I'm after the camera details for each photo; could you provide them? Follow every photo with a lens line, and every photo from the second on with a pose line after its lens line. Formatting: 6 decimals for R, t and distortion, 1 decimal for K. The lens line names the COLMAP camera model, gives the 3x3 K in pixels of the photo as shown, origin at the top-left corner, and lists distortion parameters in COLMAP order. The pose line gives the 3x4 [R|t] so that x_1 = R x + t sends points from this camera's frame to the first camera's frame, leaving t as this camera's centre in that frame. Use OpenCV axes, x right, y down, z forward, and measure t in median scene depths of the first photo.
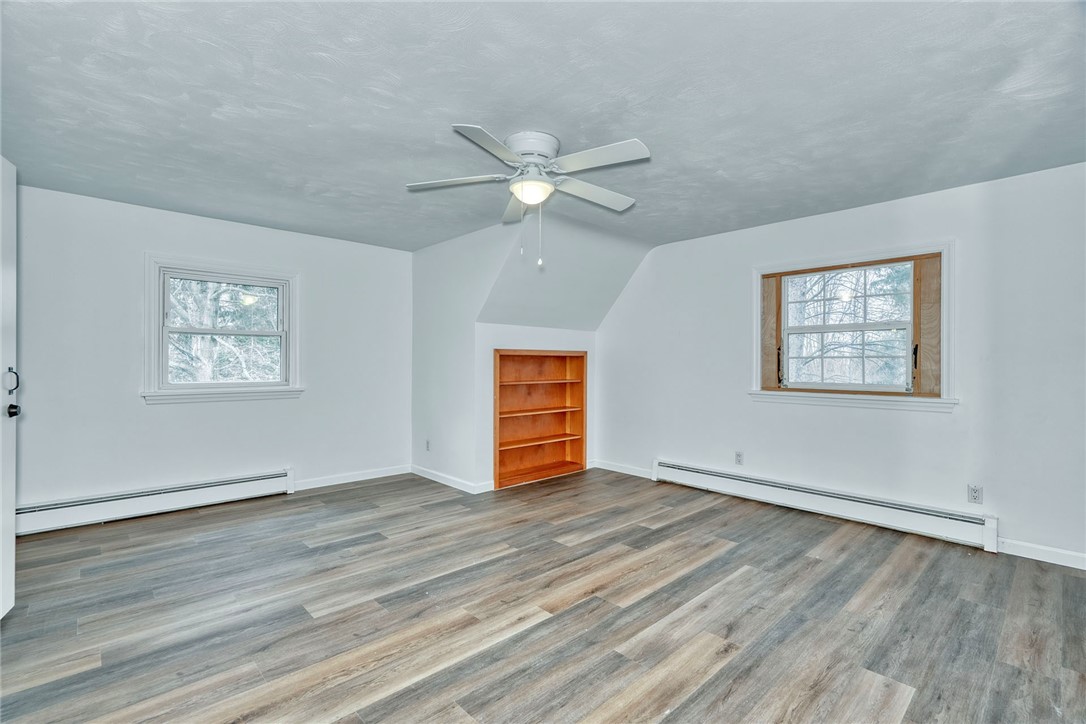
lens RADIAL K [[494.3, 0, 542.3], [0, 494.3, 364.0], [0, 0, 1]] dist [-0.002831, 0.002143]
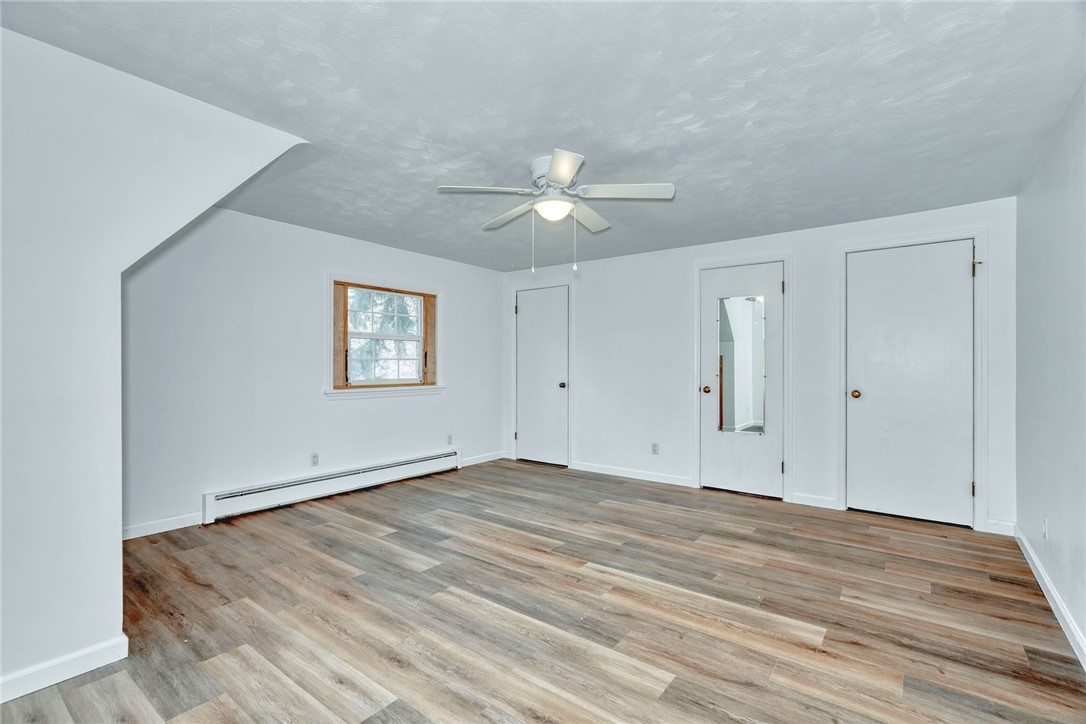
lens RADIAL K [[494.3, 0, 537.8], [0, 494.3, 363.8], [0, 0, 1]] dist [-0.002831, 0.002143]
pose [[-0.163100, -0.001836, 0.986608, -0.947519], [-0.001142, 0.999998, 0.001673, -0.005760], [-0.986609, -0.000853, -0.163102, 1.043120]]
